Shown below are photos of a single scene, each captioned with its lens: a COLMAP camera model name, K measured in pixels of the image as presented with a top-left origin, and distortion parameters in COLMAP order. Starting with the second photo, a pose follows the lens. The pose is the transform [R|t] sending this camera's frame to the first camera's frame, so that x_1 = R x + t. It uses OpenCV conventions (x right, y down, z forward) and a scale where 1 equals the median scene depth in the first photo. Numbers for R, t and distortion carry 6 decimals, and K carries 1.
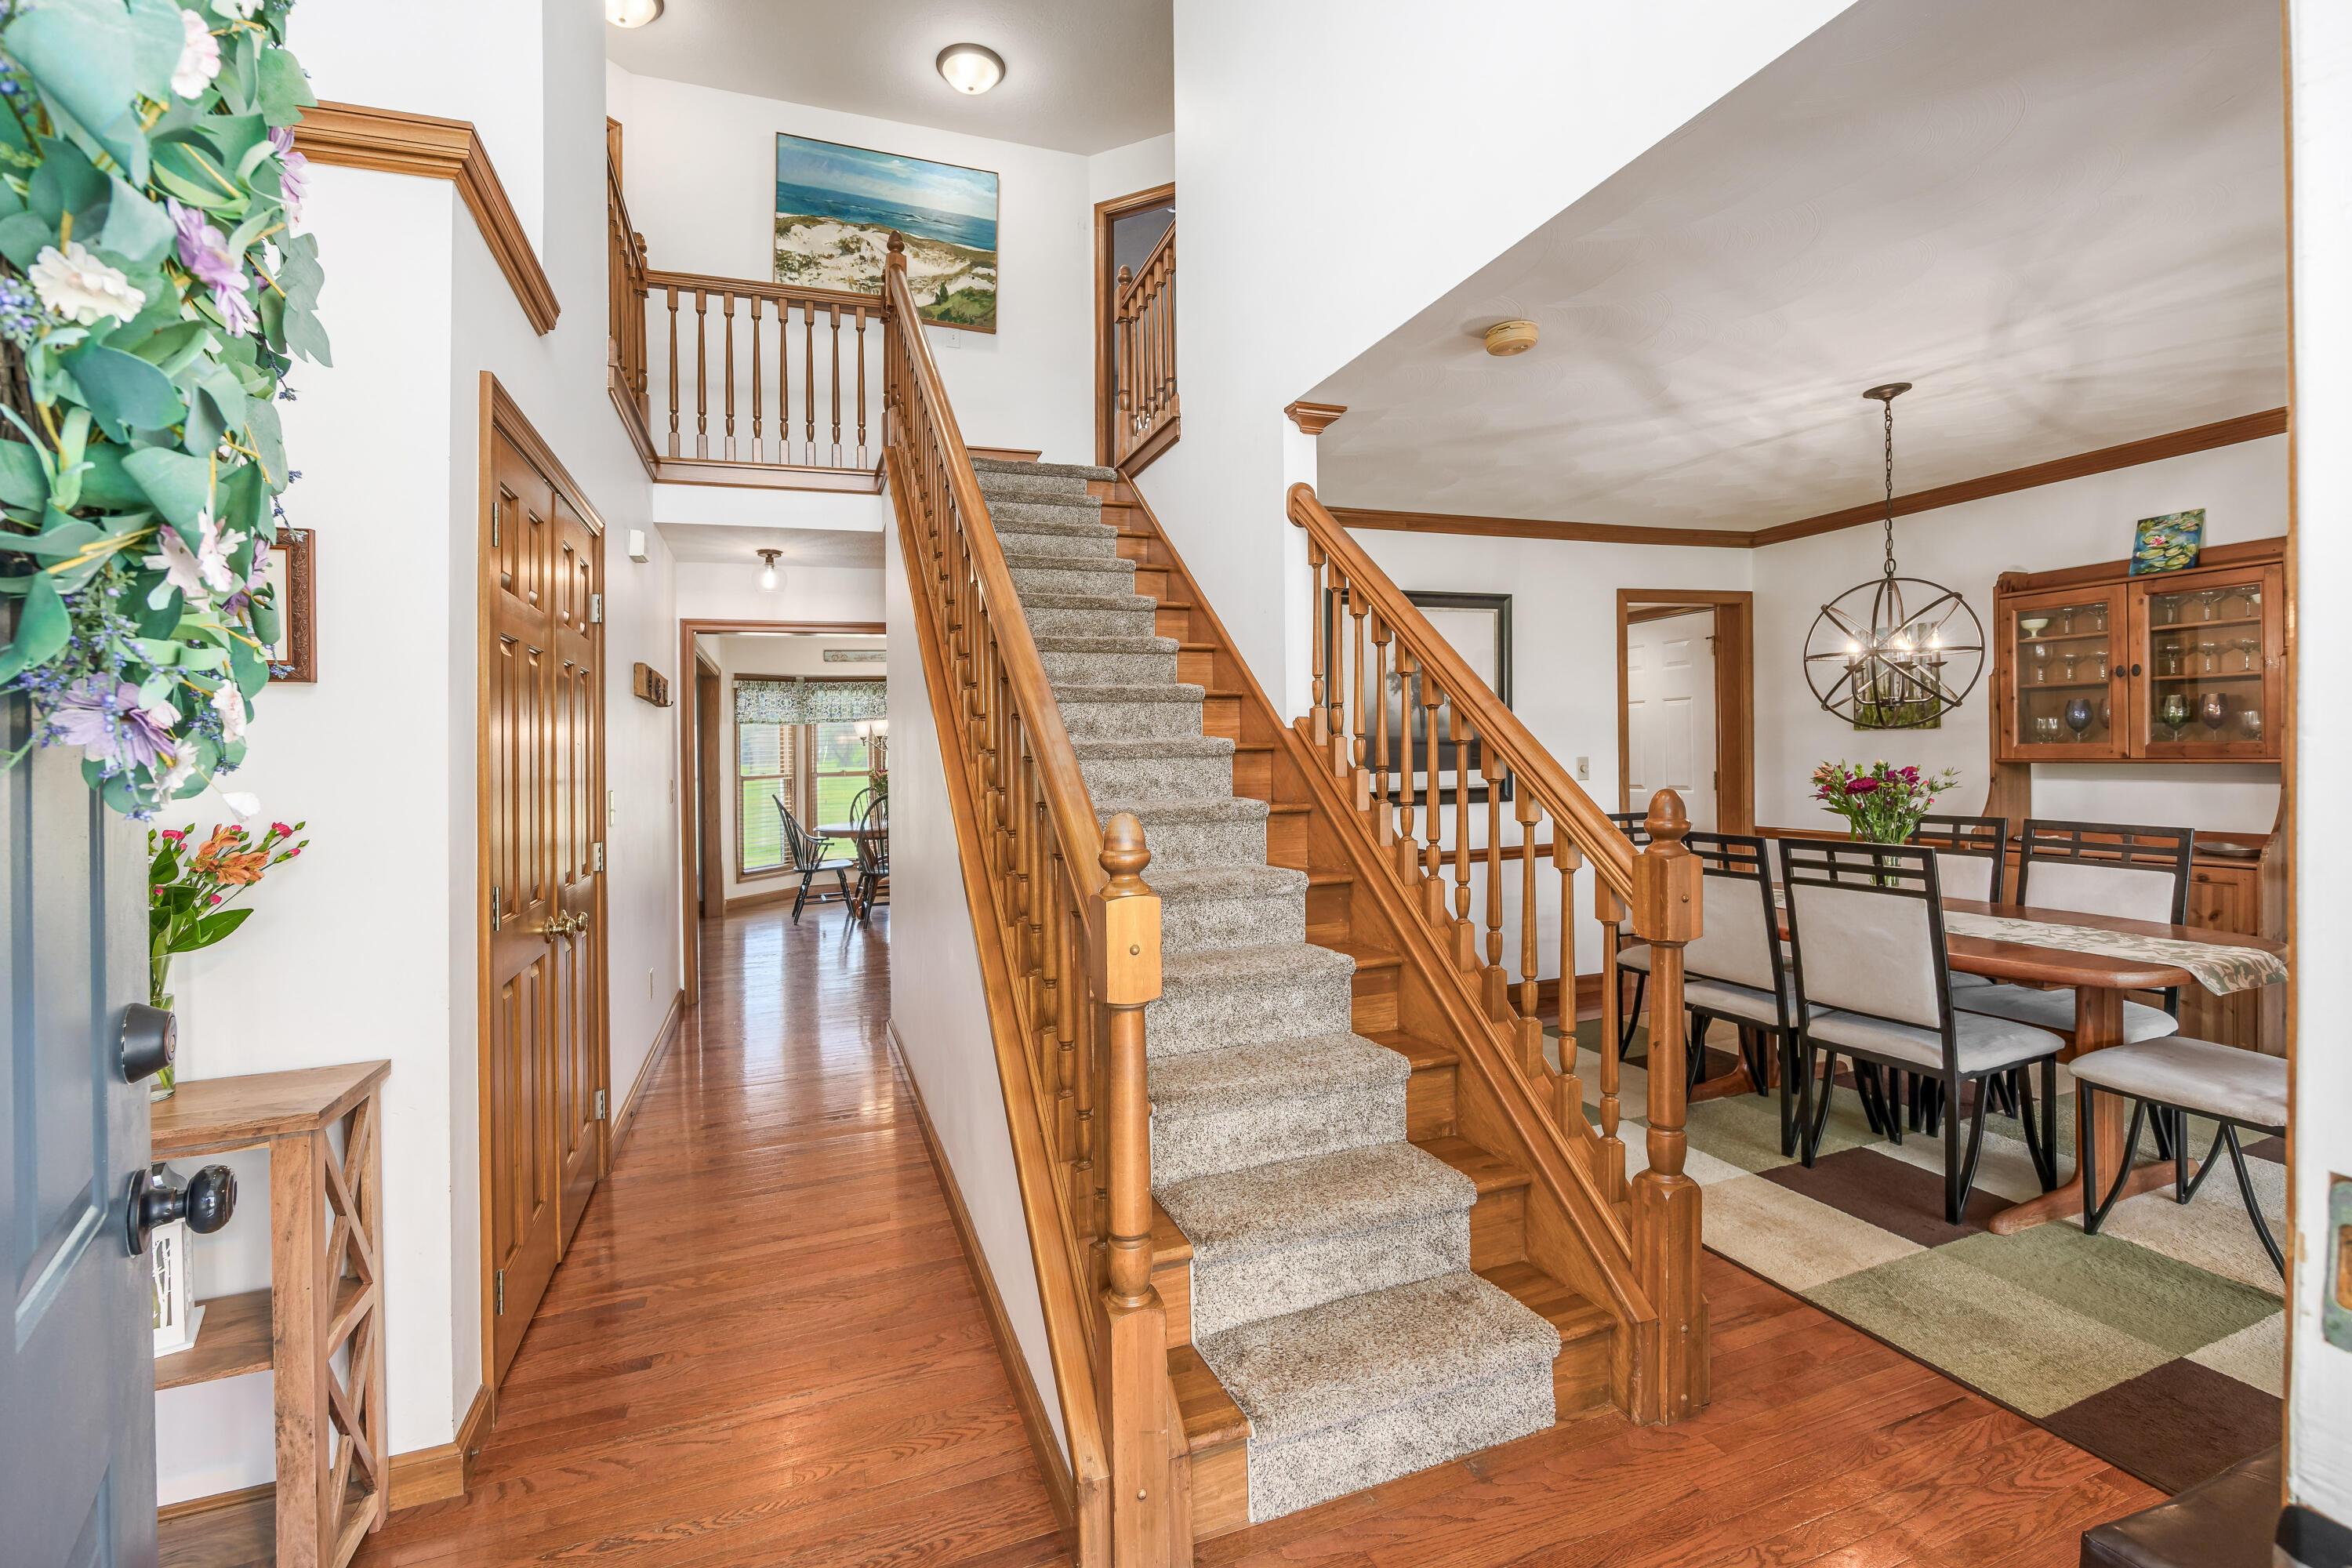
lens RADIAL K [[1021.1, 0, 1179.3], [0, 1021.1, 770.2], [0, 0, 1]] dist [-0.000365, -0.000427]
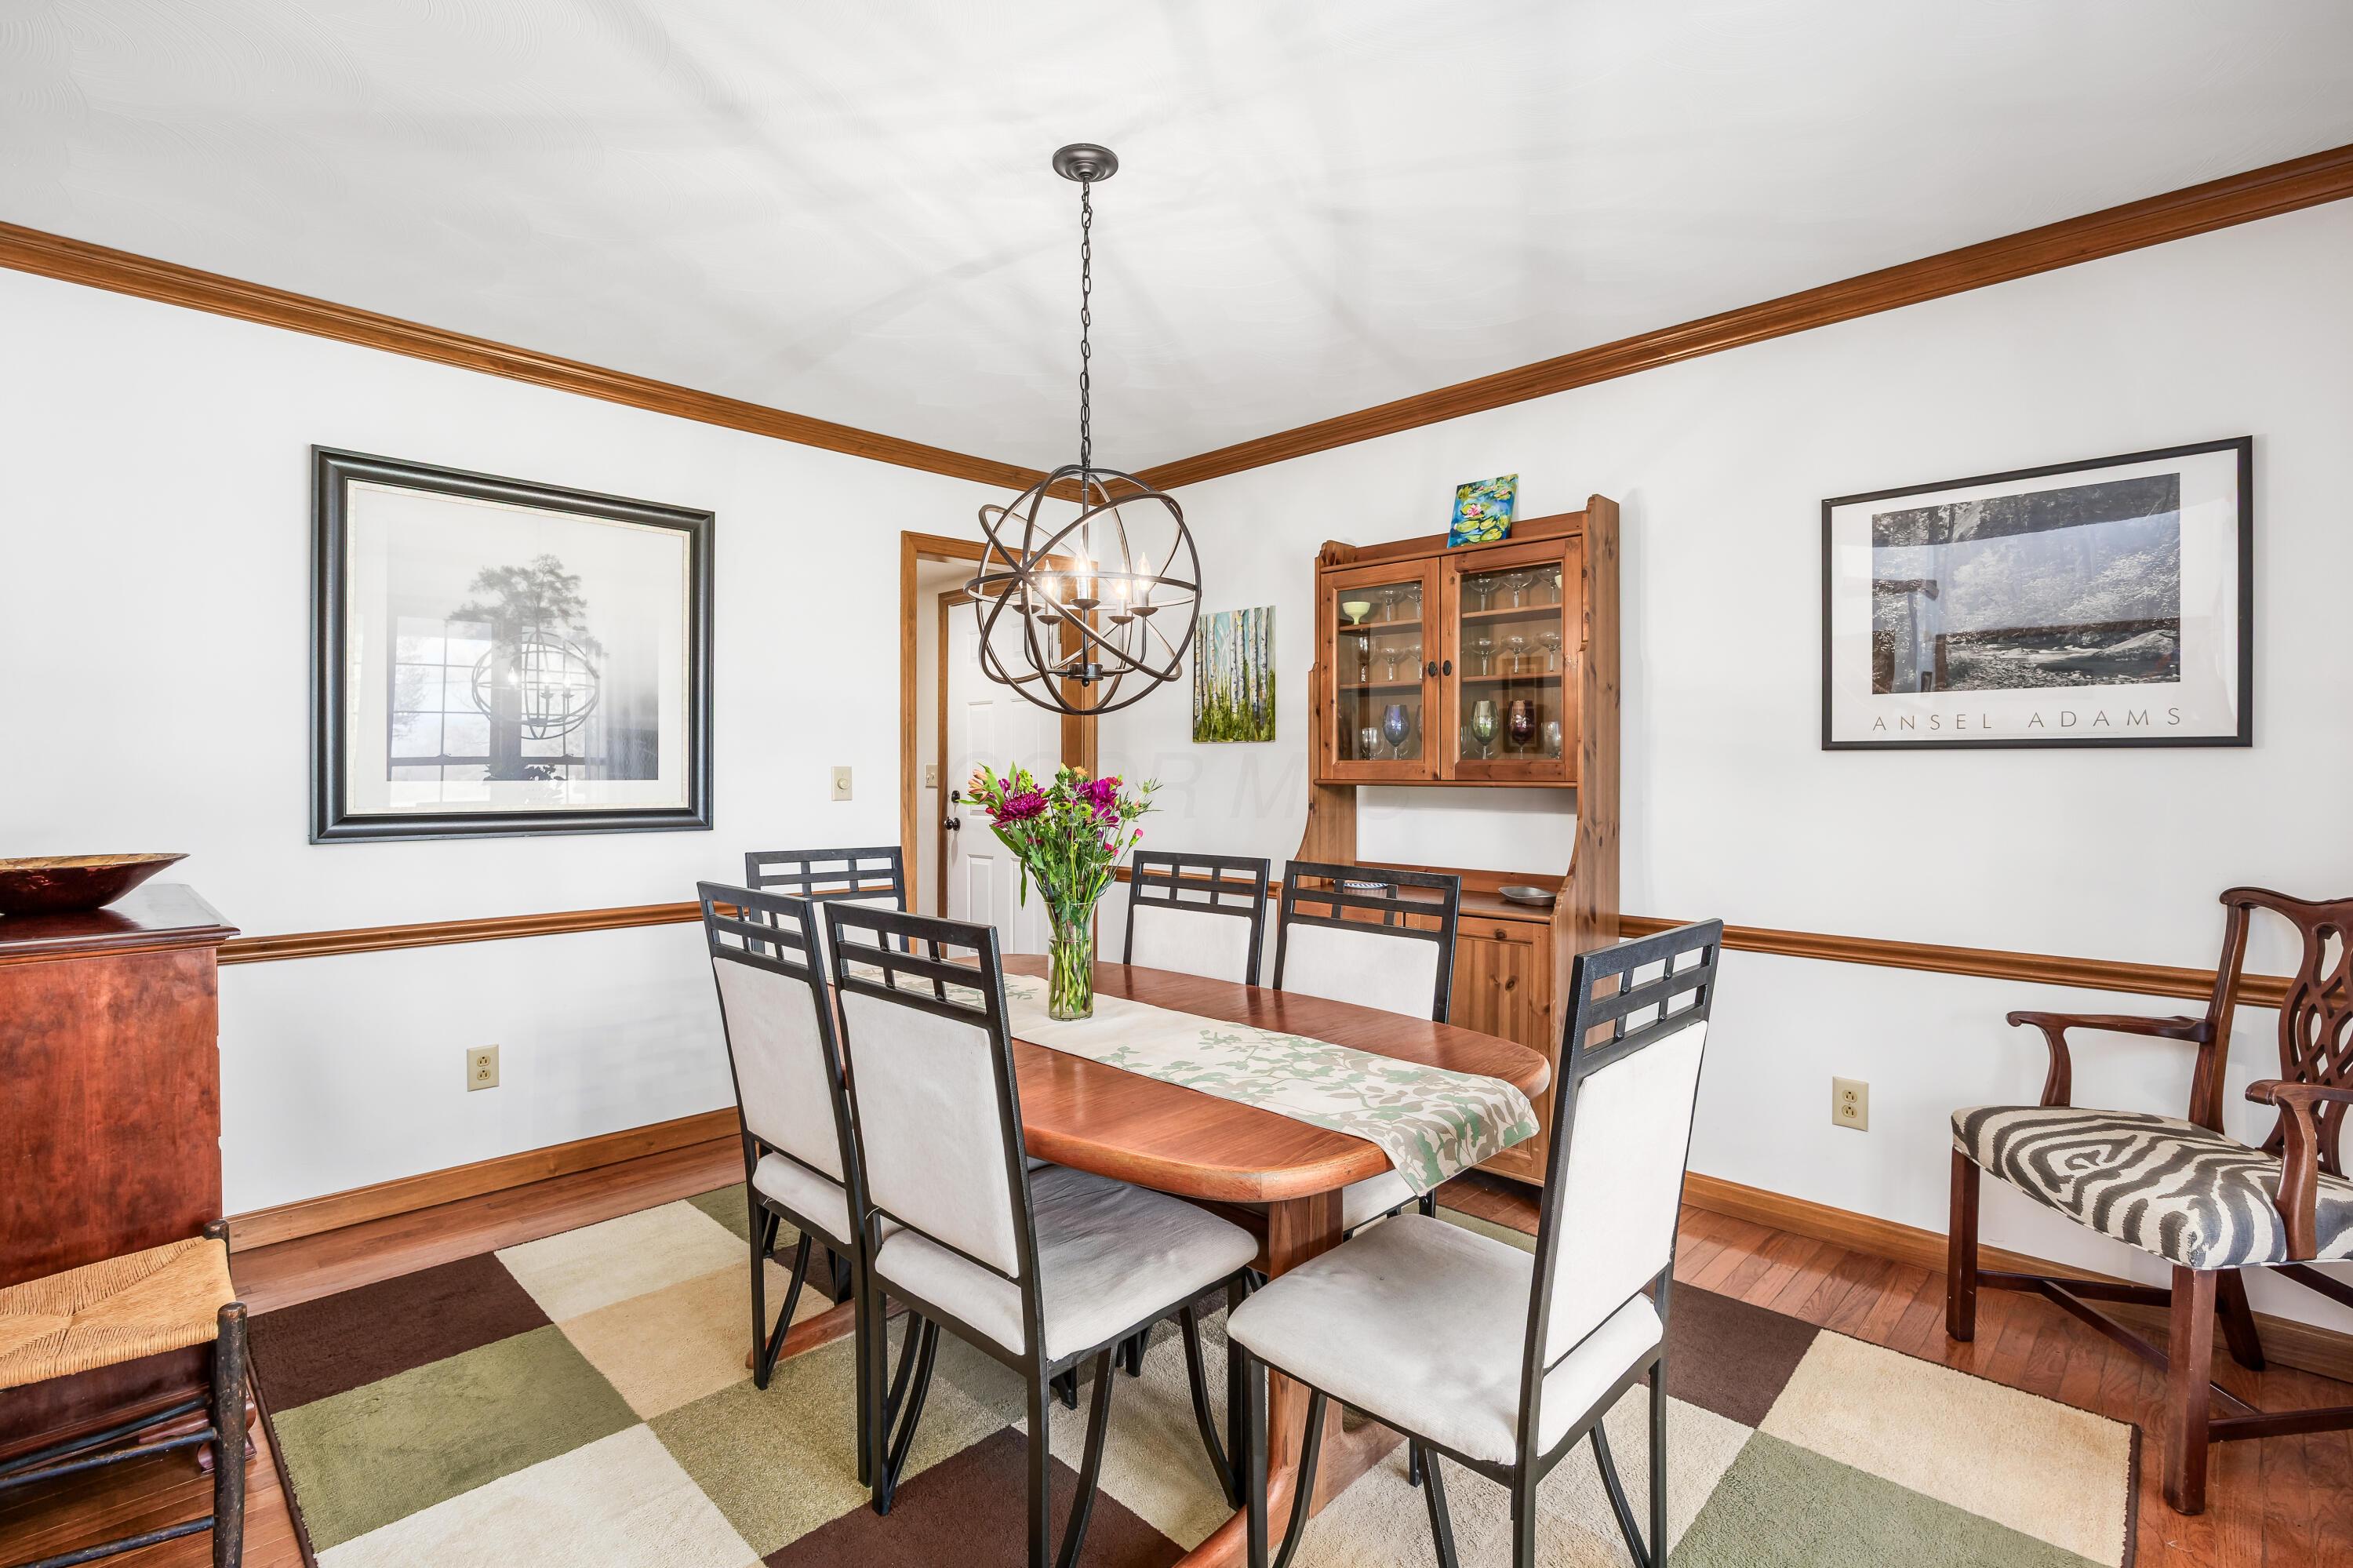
lens RADIAL K [[1066.1, 0, 1178.6], [0, 1066.1, 785.7], [0, 0, 1]] dist [-0.004983, -0.000198]
pose [[0.913837, 0.023819, 0.405383, 0.422276], [-0.019339, 0.999698, -0.015143, 0.008866], [-0.405622, 0.005999, 0.914021, 0.337738]]
